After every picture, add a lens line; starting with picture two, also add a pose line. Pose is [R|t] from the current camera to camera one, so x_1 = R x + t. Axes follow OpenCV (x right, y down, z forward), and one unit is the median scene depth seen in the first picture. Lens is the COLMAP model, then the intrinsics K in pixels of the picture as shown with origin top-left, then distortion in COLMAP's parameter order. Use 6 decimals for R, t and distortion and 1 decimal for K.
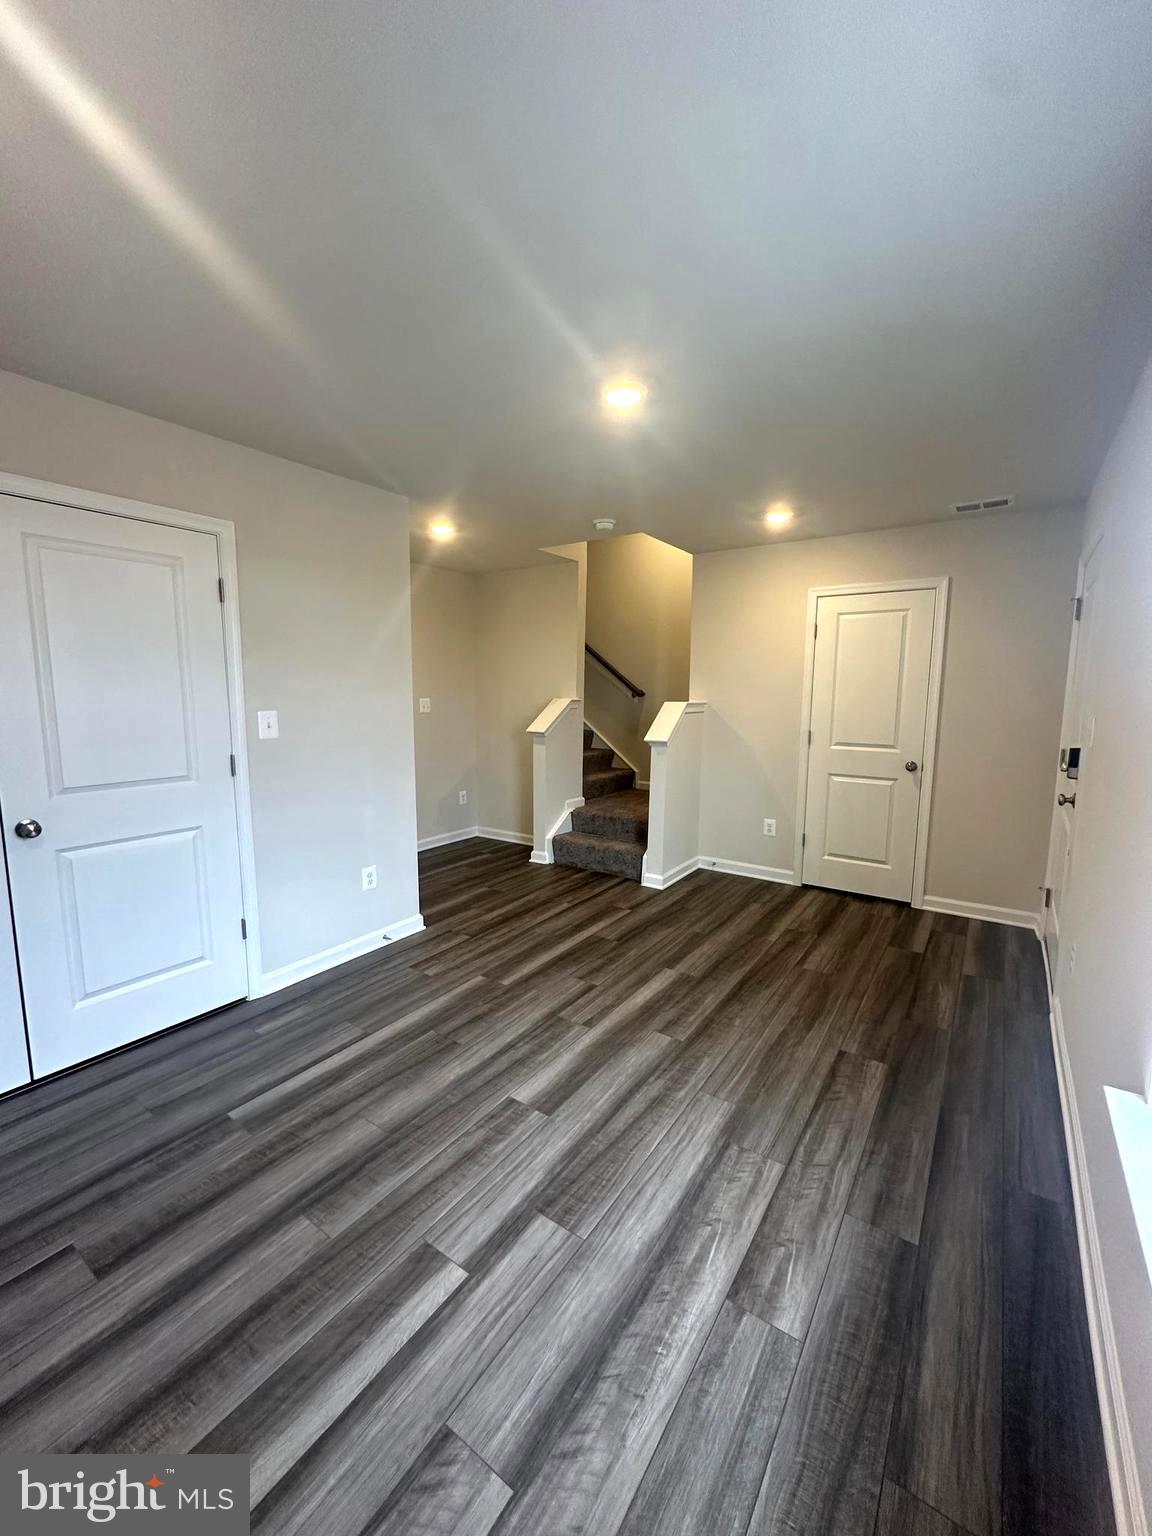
lens RADIAL K [[611.9, 0, 577.0], [0, 611.9, 773.6], [0, 0, 1]] dist [-0.005598, 0.001422]
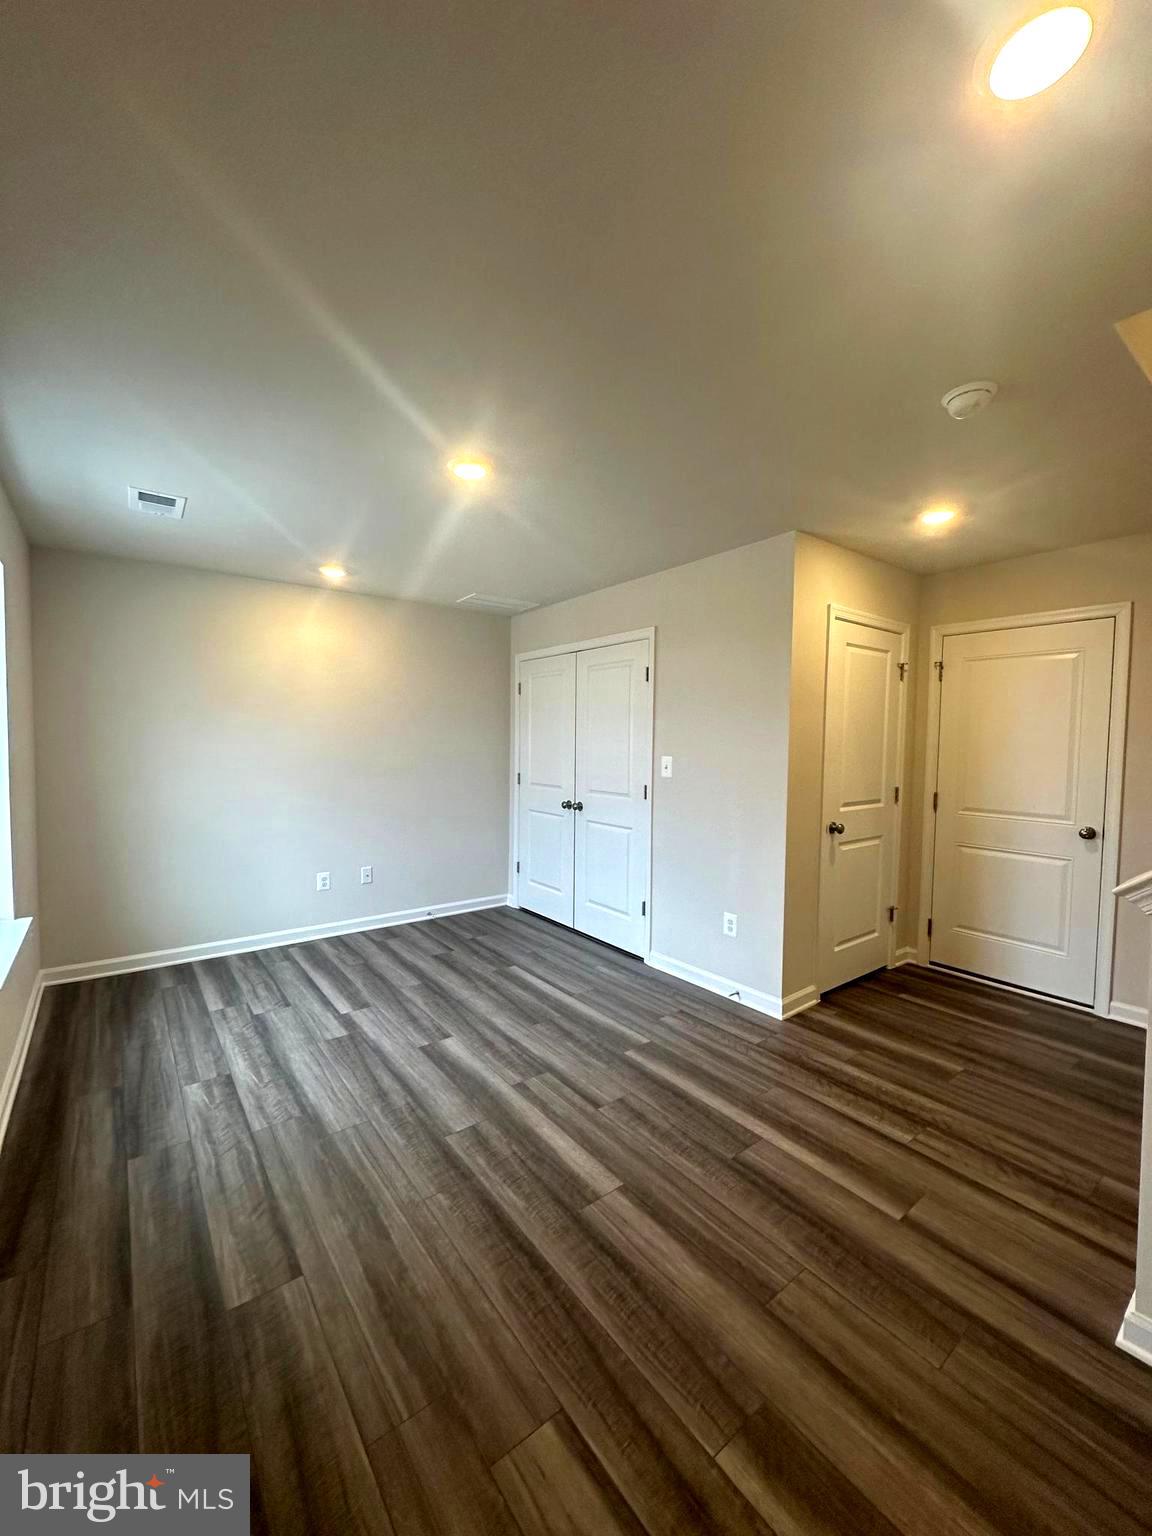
lens RADIAL K [[611.9, 0, 577.6], [0, 611.9, 764.9], [0, 0, 1]] dist [-0.005598, 0.001422]
pose [[-0.307862, 0.029605, -0.950970, 1.012804], [-0.140354, 0.987167, 0.076170, -0.193446], [0.941022, 0.156922, -0.299756, 1.486208]]
